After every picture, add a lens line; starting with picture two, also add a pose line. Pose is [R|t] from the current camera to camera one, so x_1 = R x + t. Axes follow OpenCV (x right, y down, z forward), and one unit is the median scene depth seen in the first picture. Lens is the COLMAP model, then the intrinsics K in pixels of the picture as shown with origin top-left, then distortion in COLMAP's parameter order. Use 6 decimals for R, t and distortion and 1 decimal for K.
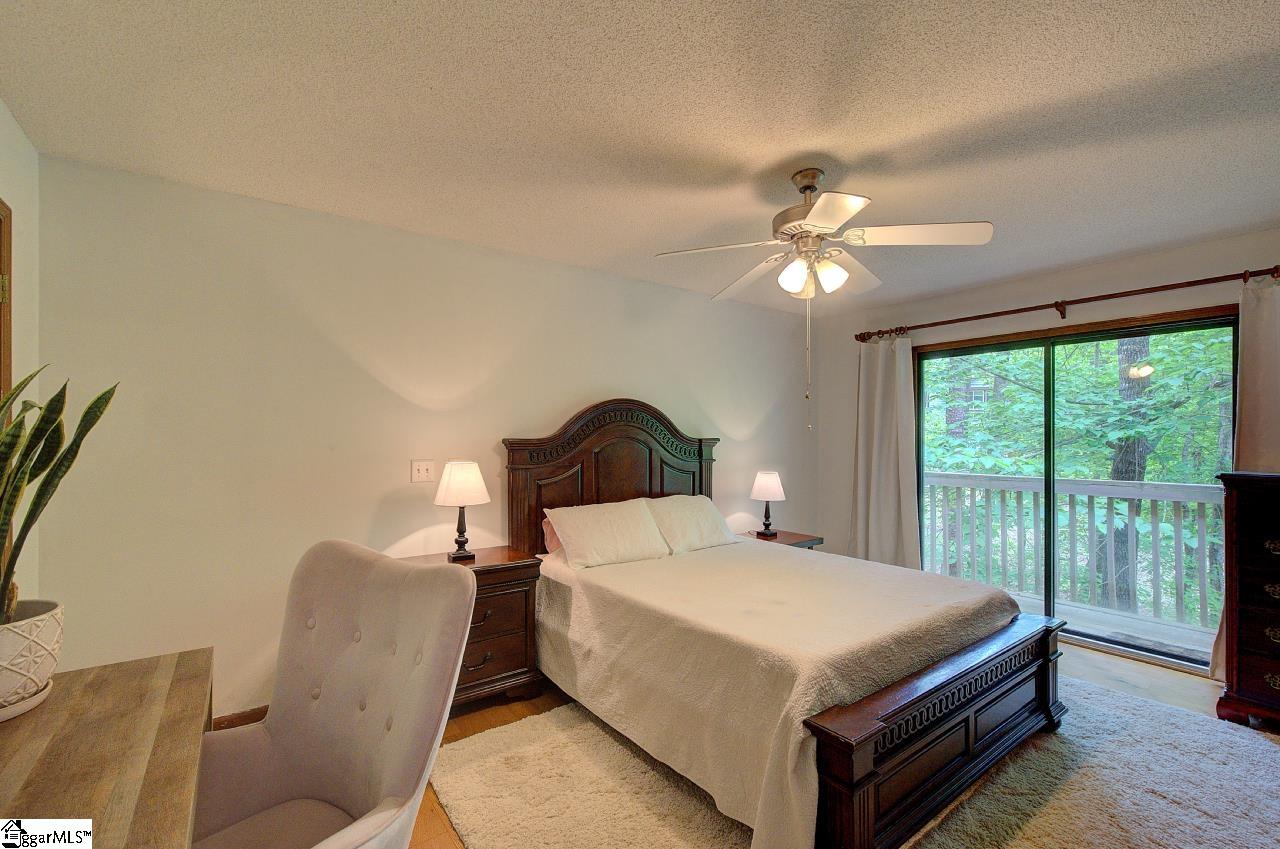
lens RADIAL K [[545.6, 0, 635.9], [0, 545.6, 435.2], [0, 0, 1]] dist [-0.000569, 0.000835]
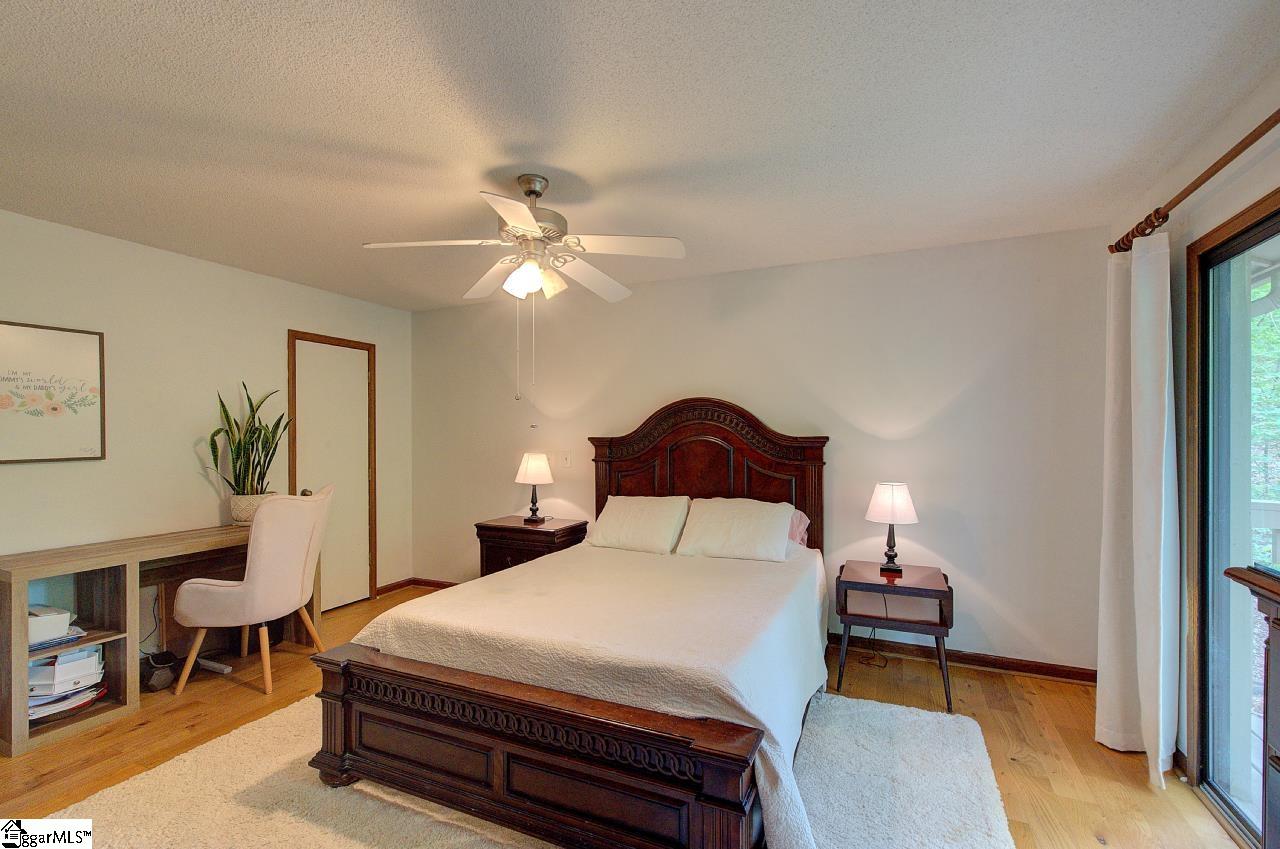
lens RADIAL K [[570.8, 0, 637.8], [0, 570.8, 445.0], [0, 0, 1]] dist [-0.000534, 0.000138]
pose [[0.495283, 0.000392, -0.868731, 0.942311], [-0.001778, 0.999998, -0.000563, 0.024116], [0.868730, 0.001824, 0.495283, 0.437430]]
